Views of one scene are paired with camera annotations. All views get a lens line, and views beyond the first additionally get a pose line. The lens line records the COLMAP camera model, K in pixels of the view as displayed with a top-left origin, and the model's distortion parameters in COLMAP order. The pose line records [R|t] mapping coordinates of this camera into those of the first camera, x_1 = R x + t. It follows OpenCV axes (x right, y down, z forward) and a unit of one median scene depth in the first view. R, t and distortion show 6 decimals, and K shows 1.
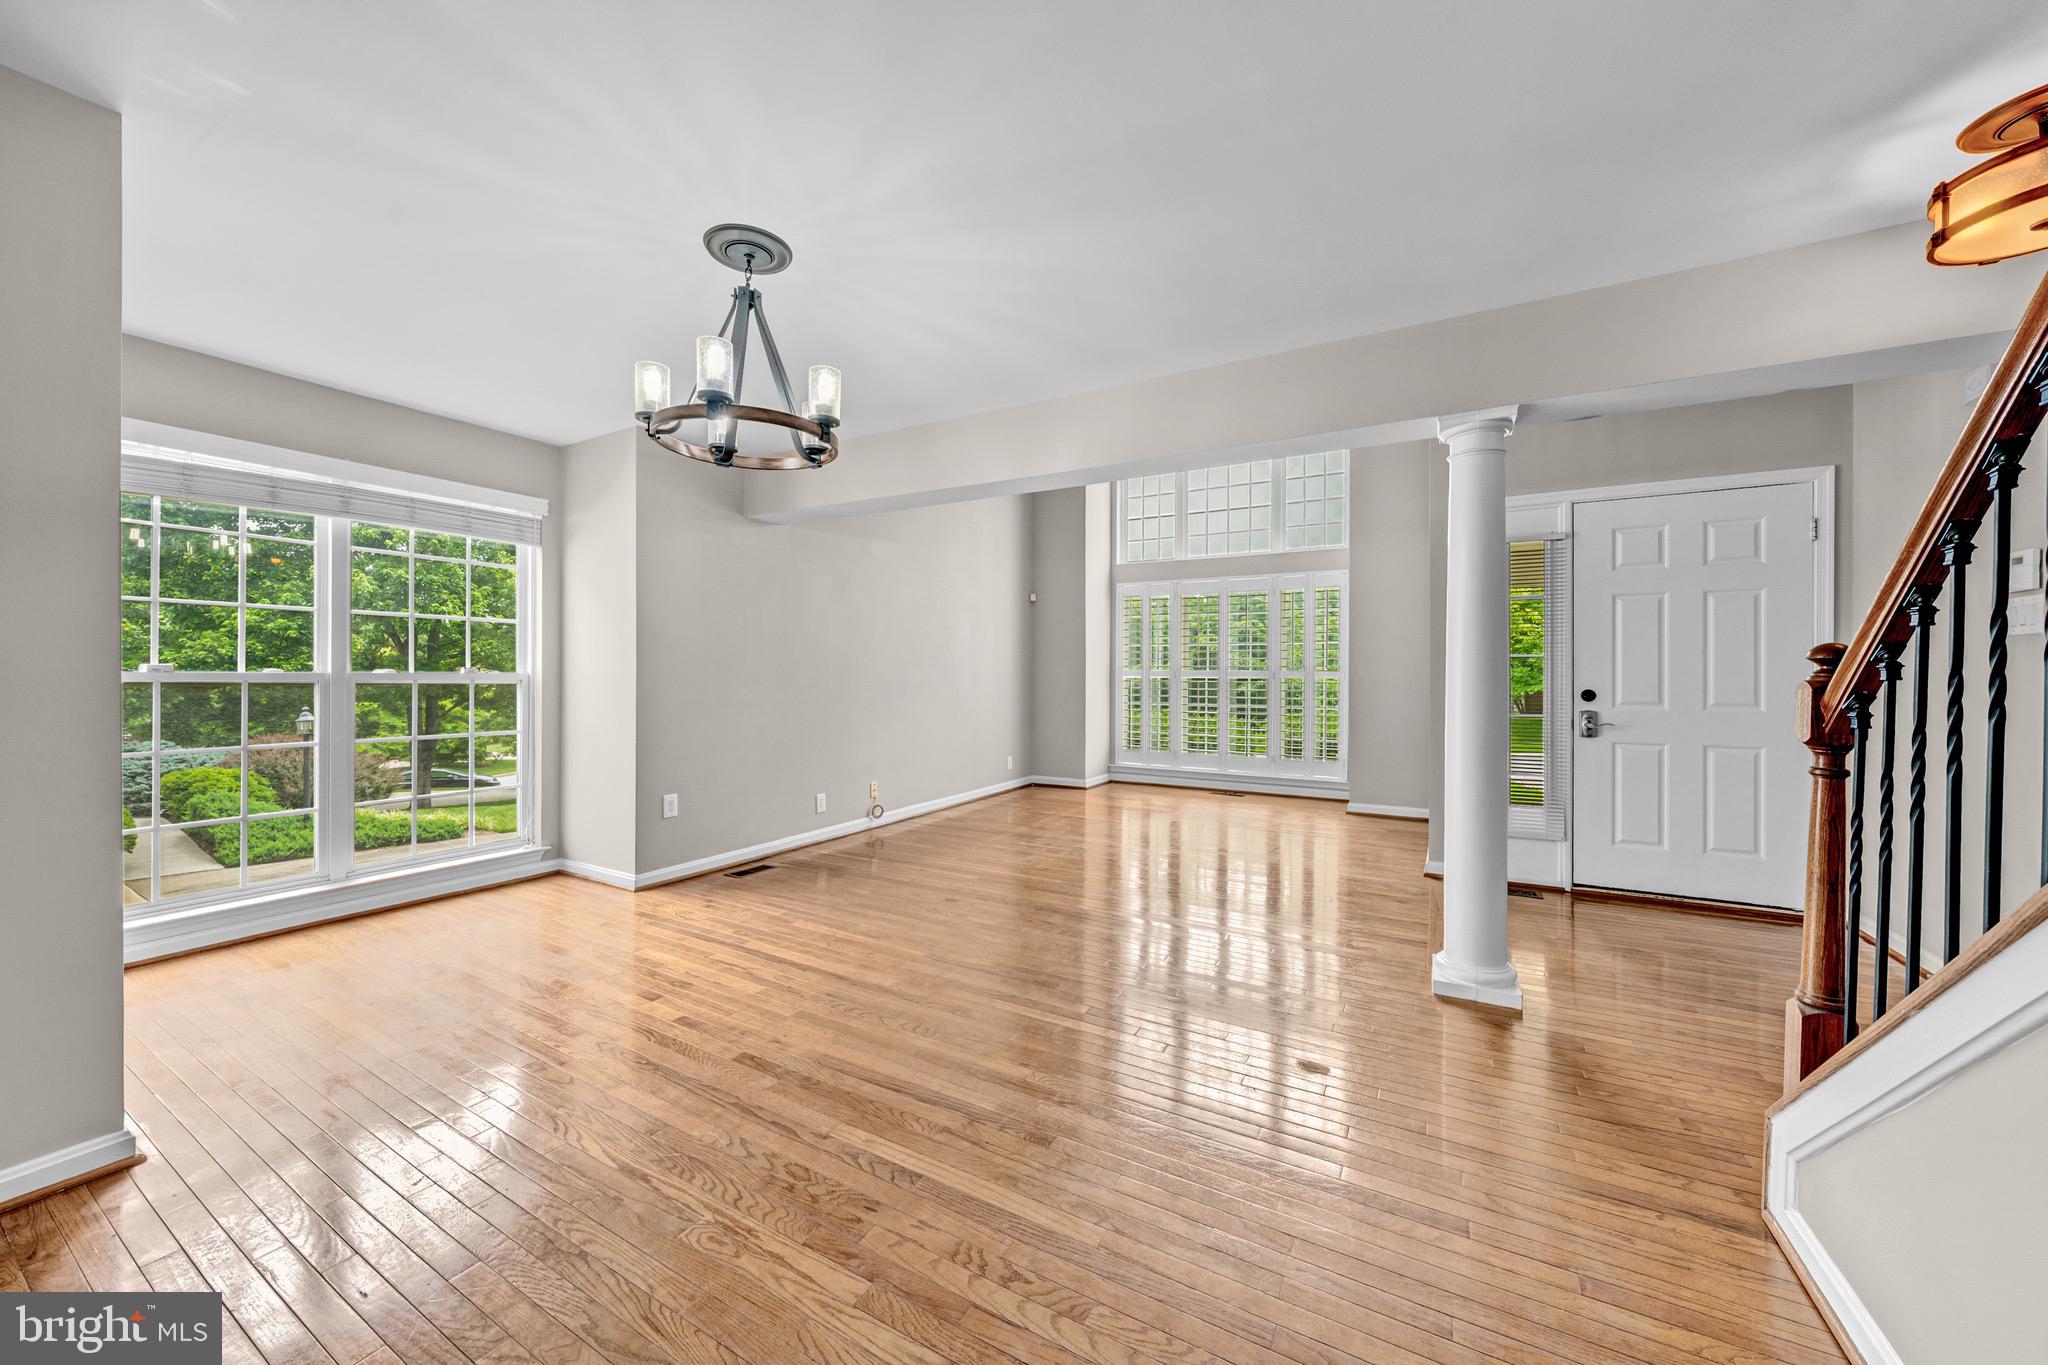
lens RADIAL K [[731.2, 0, 1026.7], [0, 731.2, 675.8], [0, 0, 1]] dist [-0.000451, 0.000017]
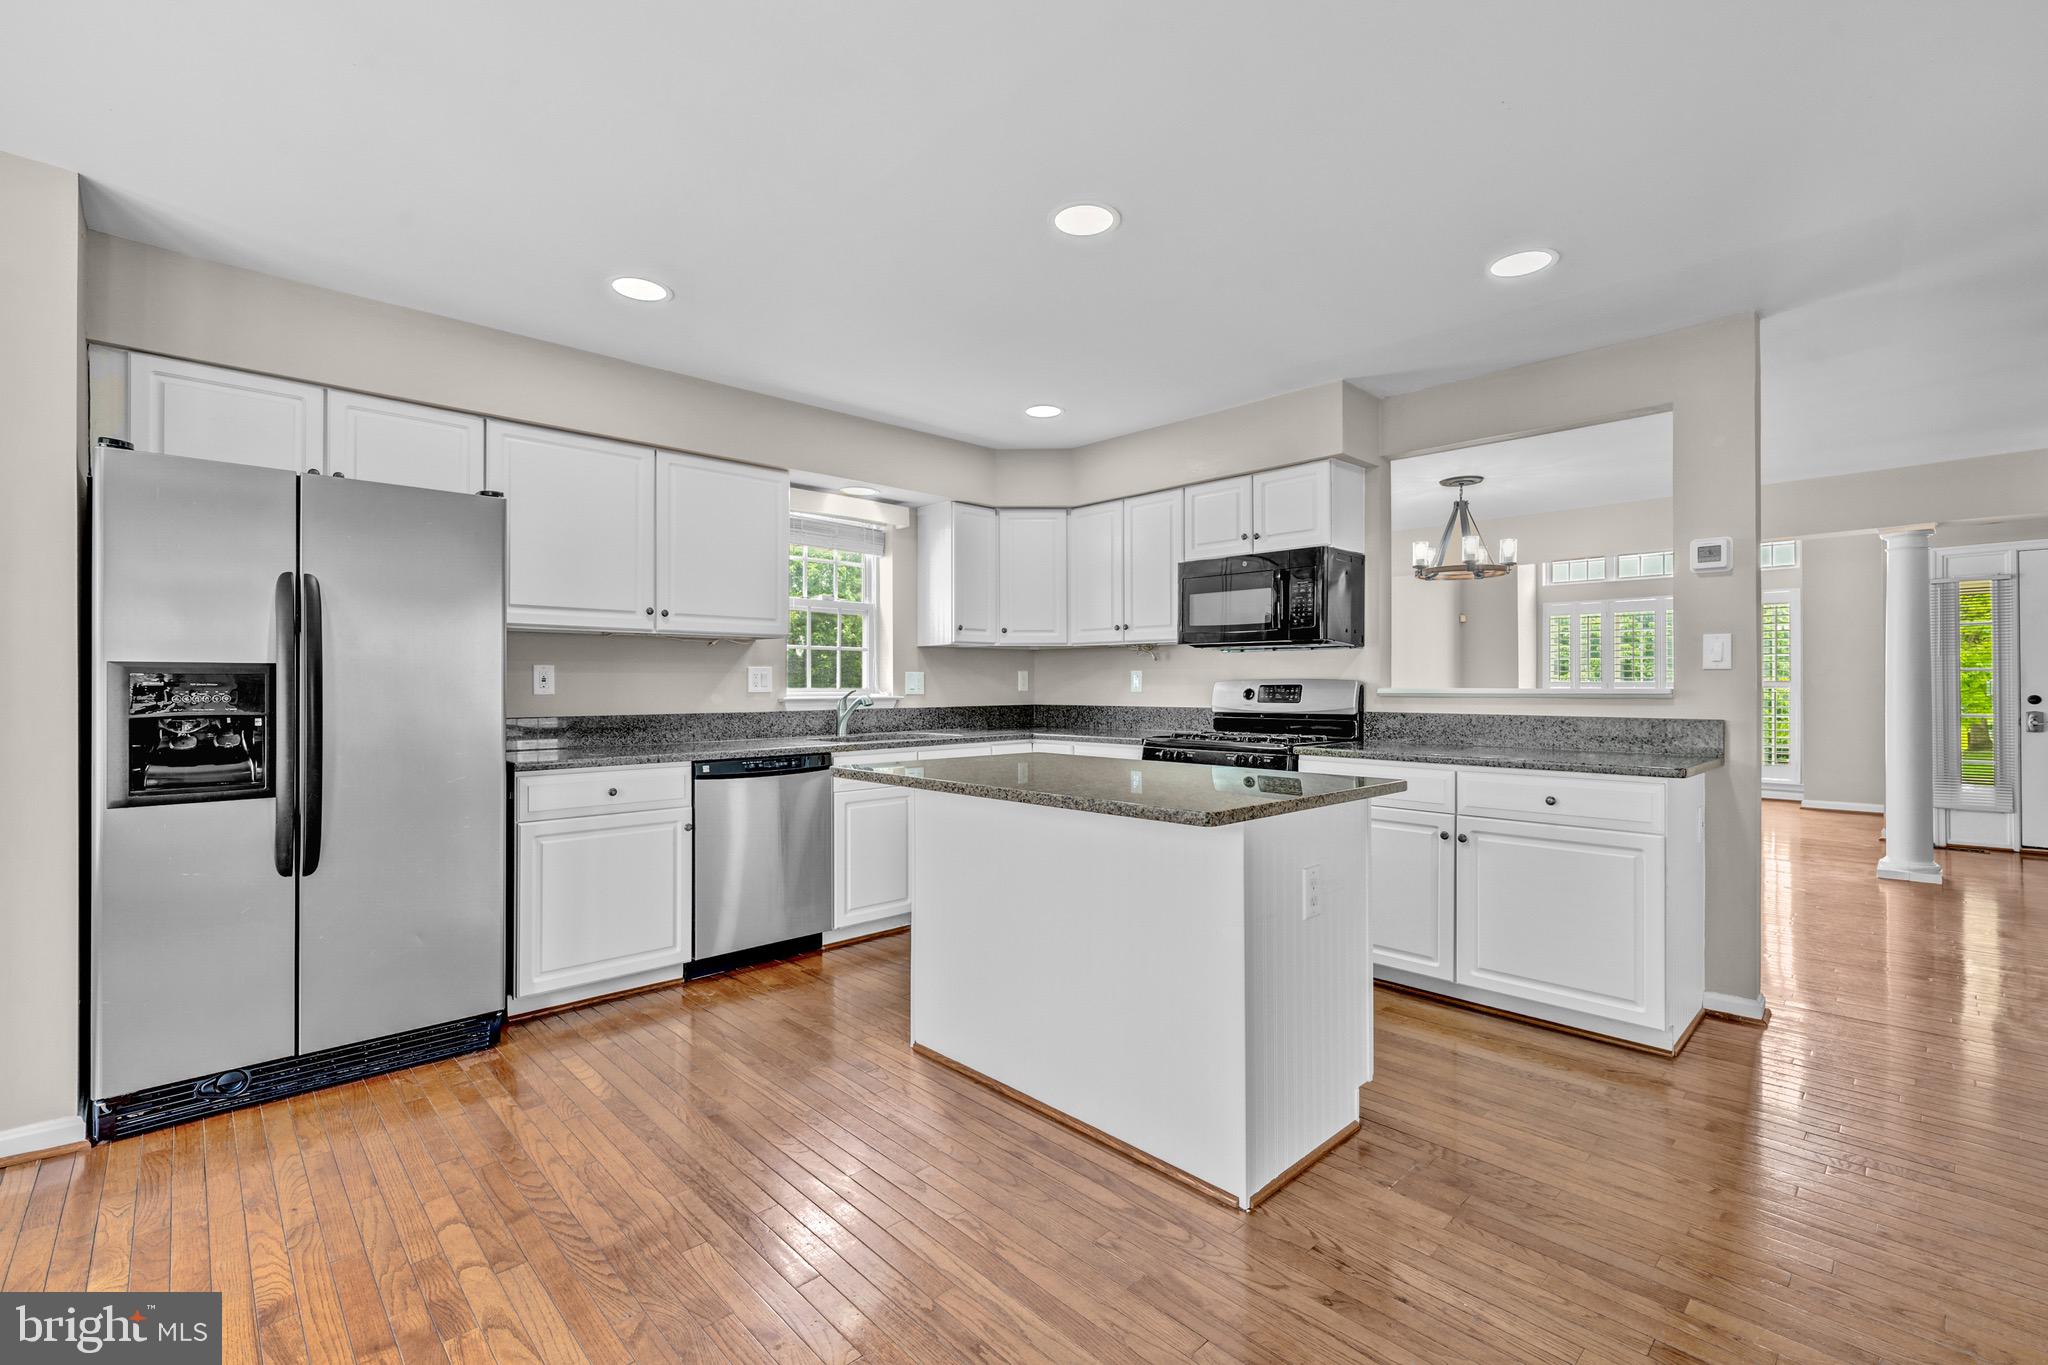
lens RADIAL K [[883.8, 0, 1020.4], [0, 883.8, 683.2], [0, 0, 1]] dist [0.000856, 0.000061]
pose [[0.956653, -0.004654, -0.291192, -0.490664], [0.002357, 0.999963, -0.008241, 0.006526], [0.291220, 0.007197, 0.956629, -1.018241]]
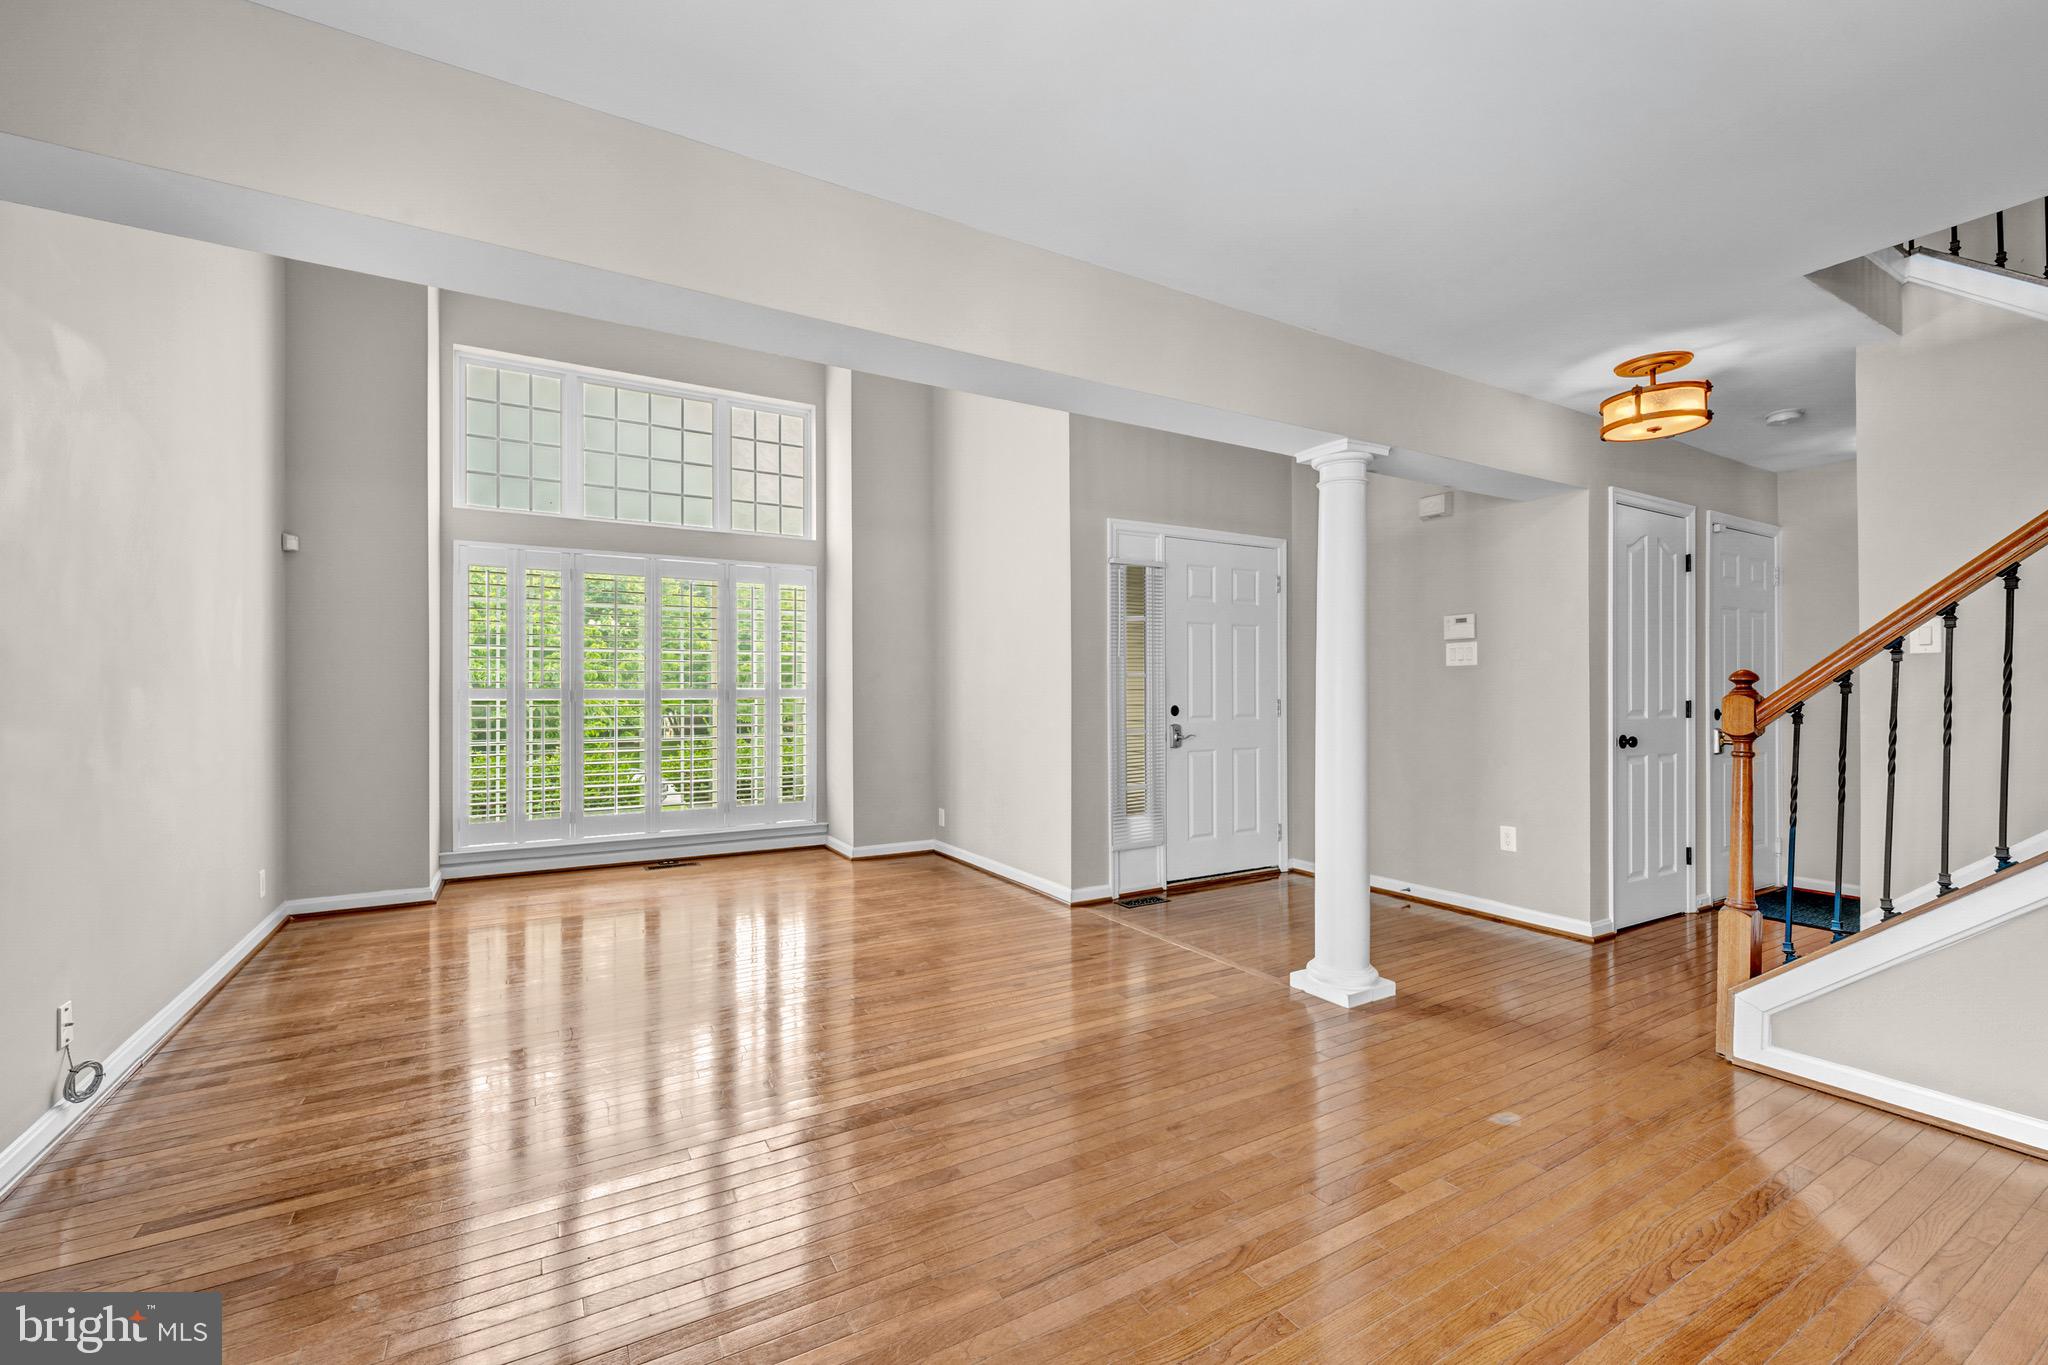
lens RADIAL K [[875.8, 0, 1030.2], [0, 875.8, 691.4], [0, 0, 1]] dist [-0.000038, 0.000062]
pose [[0.506345, -0.004090, 0.862321, -0.500133], [0.008151, 0.999967, -0.000043, -0.004551], [-0.862292, 0.007051, 0.506362, 0.512582]]
